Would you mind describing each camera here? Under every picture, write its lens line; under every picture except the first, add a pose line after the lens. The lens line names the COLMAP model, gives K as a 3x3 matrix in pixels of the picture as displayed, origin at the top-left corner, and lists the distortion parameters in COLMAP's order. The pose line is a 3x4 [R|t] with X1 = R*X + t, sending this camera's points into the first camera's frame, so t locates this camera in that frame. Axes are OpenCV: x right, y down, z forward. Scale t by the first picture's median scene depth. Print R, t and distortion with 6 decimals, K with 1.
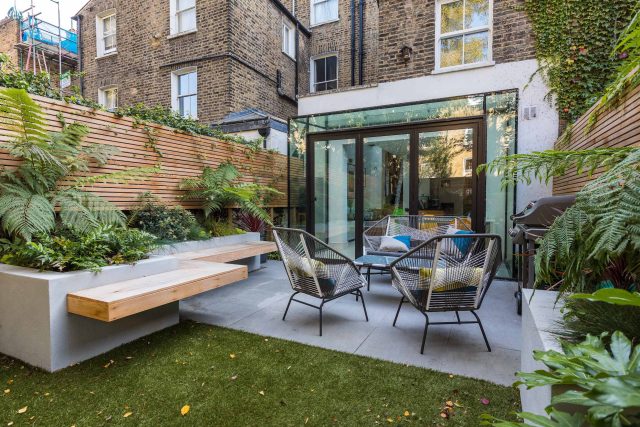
lens RADIAL K [[335.7, 0, 320.0], [0, 335.7, 213.5], [0, 0, 1]] dist [0.001910, -0.000463]
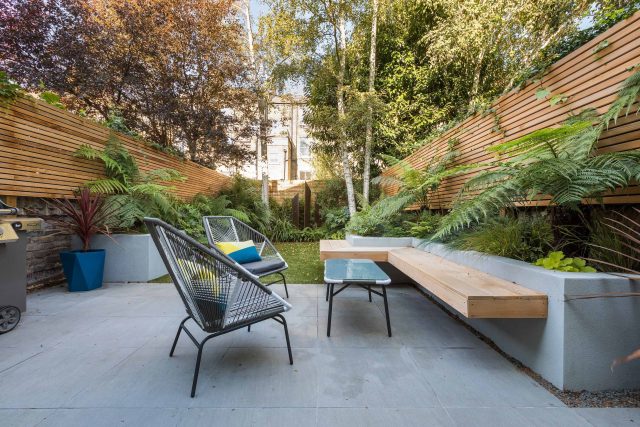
lens RADIAL K [[285.2, 0, 320.0], [0, 285.2, 213.5], [0, 0, 1]] dist [0.000732, 0.000327]
pose [[-0.895767, -0.004944, -0.444496, 0.145466], [-0.021136, 0.999281, 0.031480, -0.007030], [0.444021, 0.037594, -0.895228, 1.137114]]
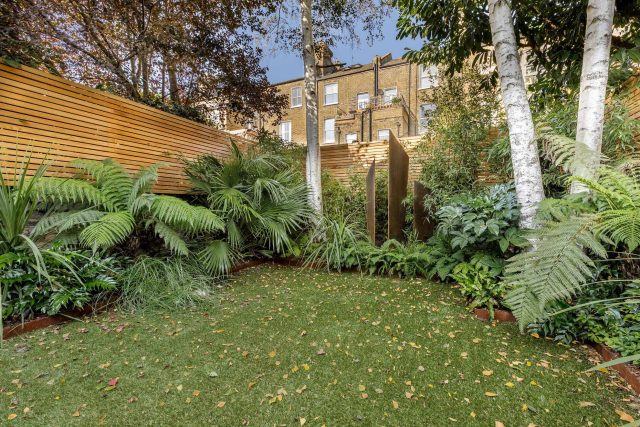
lens RADIAL K [[285.2, 0, 320.0], [0, 285.2, 213.5], [0, 0, 1]] dist [0.000732, 0.000327]
pose [[-0.999868, -0.002187, -0.016130, -0.347768], [-0.003074, 0.998472, 0.055167, 0.027129], [0.015984, 0.055209, -0.998347, 0.294366]]
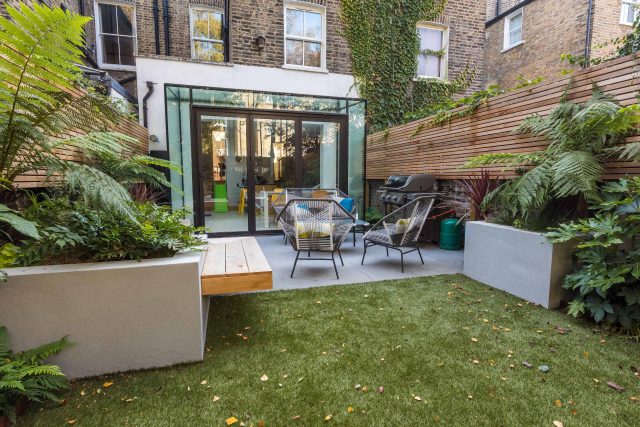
lens RADIAL K [[325.4, 0, 320.0], [0, 325.4, 213.5], [0, 0, 1]] dist [0.004378, -0.000088]
pose [[0.745078, -0.069449, 0.663352, -0.440748], [0.019822, 0.996431, 0.082056, 0.000749], [-0.666683, -0.047990, 0.743795, 0.052576]]
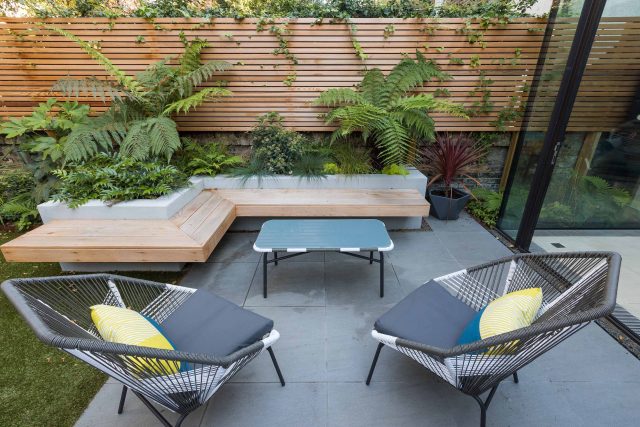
lens RADIAL K [[285.2, 0, 320.0], [0, 285.2, 213.5], [0, 0, 1]] dist [0.000732, 0.000327]
pose [[0.439355, 0.346096, -0.828966, 0.203279], [-0.030279, 0.927984, 0.371388, -0.074866], [0.897803, -0.138071, 0.418194, 0.582112]]
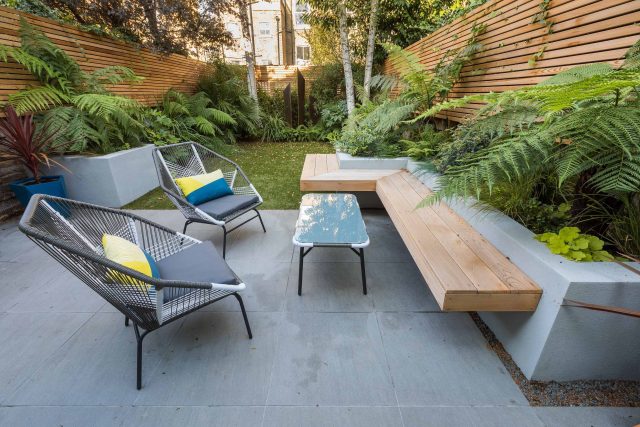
lens RADIAL K [[285.2, 0, 320.0], [0, 285.2, 213.5], [0, 0, 1]] dist [0.000732, 0.000327]
pose [[-0.900759, 0.168795, -0.400177, 0.065477], [-0.013509, 0.910054, 0.414270, -0.074428], [0.434109, 0.378564, -0.817459, 1.074991]]
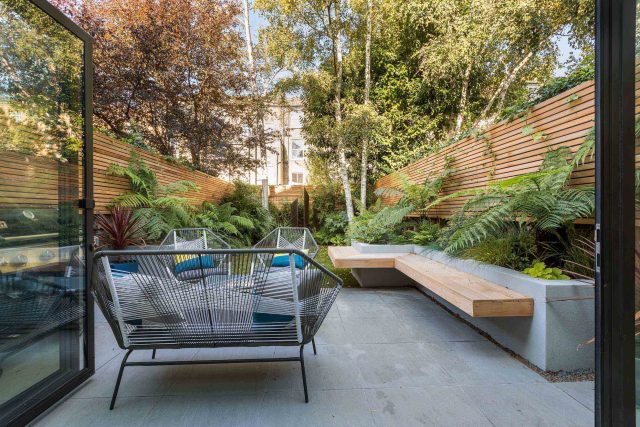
lens RADIAL K [[285.2, 0, 320.0], [0, 285.2, 213.5], [0, 0, 1]] dist [0.000732, 0.000327]
pose [[-0.877350, 0.003705, -0.479837, 0.233150], [-0.013536, 0.999381, 0.032466, -0.038849], [0.479661, 0.034979, -0.876757, 1.173089]]
